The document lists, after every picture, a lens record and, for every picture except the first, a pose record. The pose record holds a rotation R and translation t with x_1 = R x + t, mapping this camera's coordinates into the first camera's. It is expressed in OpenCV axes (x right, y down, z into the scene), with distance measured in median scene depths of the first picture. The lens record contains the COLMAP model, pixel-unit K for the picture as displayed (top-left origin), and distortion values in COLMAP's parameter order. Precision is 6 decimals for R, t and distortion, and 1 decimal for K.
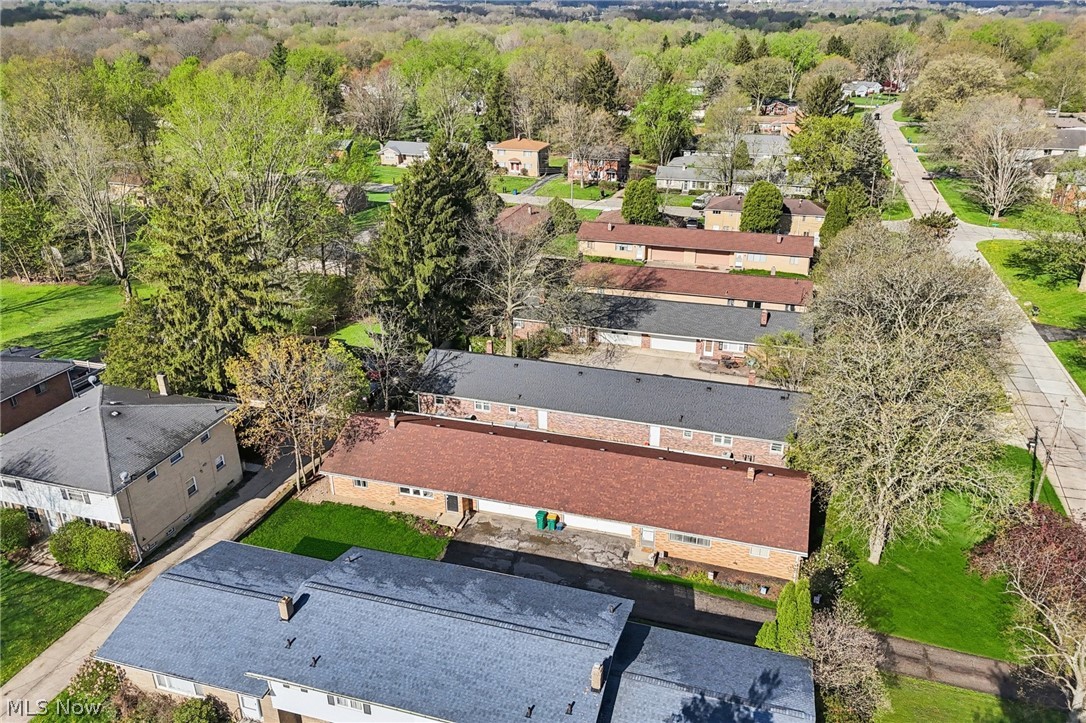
lens RADIAL K [[745.6, 0, 547.9], [0, 745.6, 363.4], [0, 0, 1]] dist [-0.000760, -0.005108]
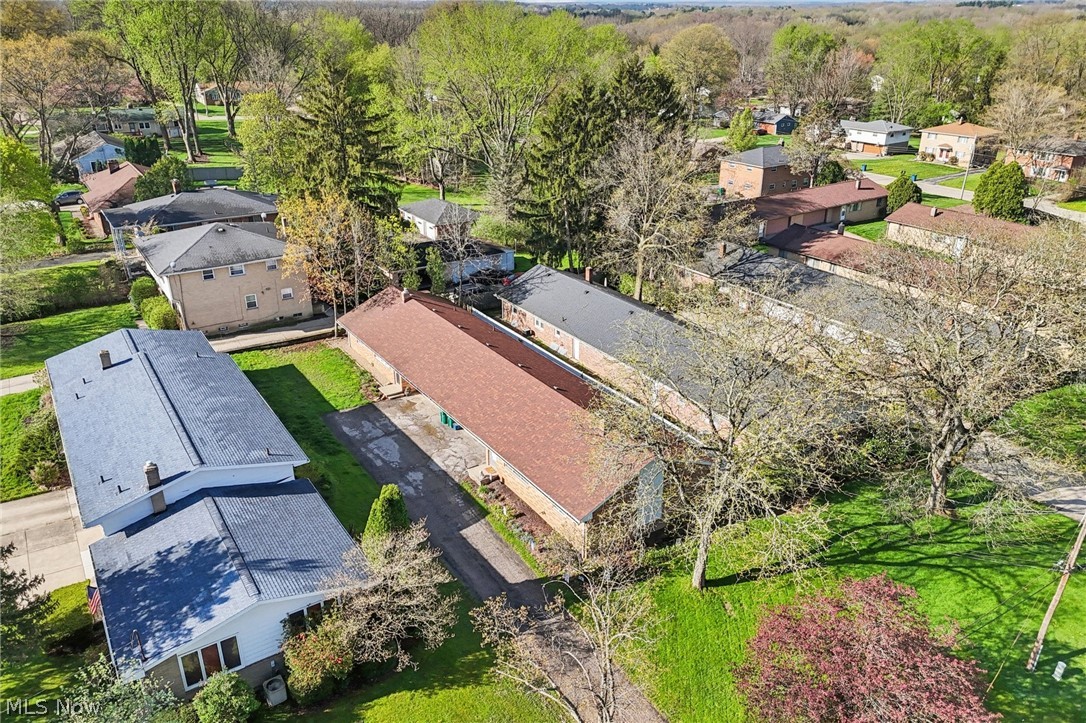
lens RADIAL K [[745.6, 0, 544.3], [0, 745.6, 358.6], [0, 0, 1]] dist [-0.000760, -0.005108]
pose [[0.764465, 0.257800, -0.590874, 0.498528], [-0.258807, 0.962185, 0.084964, 0.017118], [0.590434, 0.087971, 0.802277, 0.217811]]
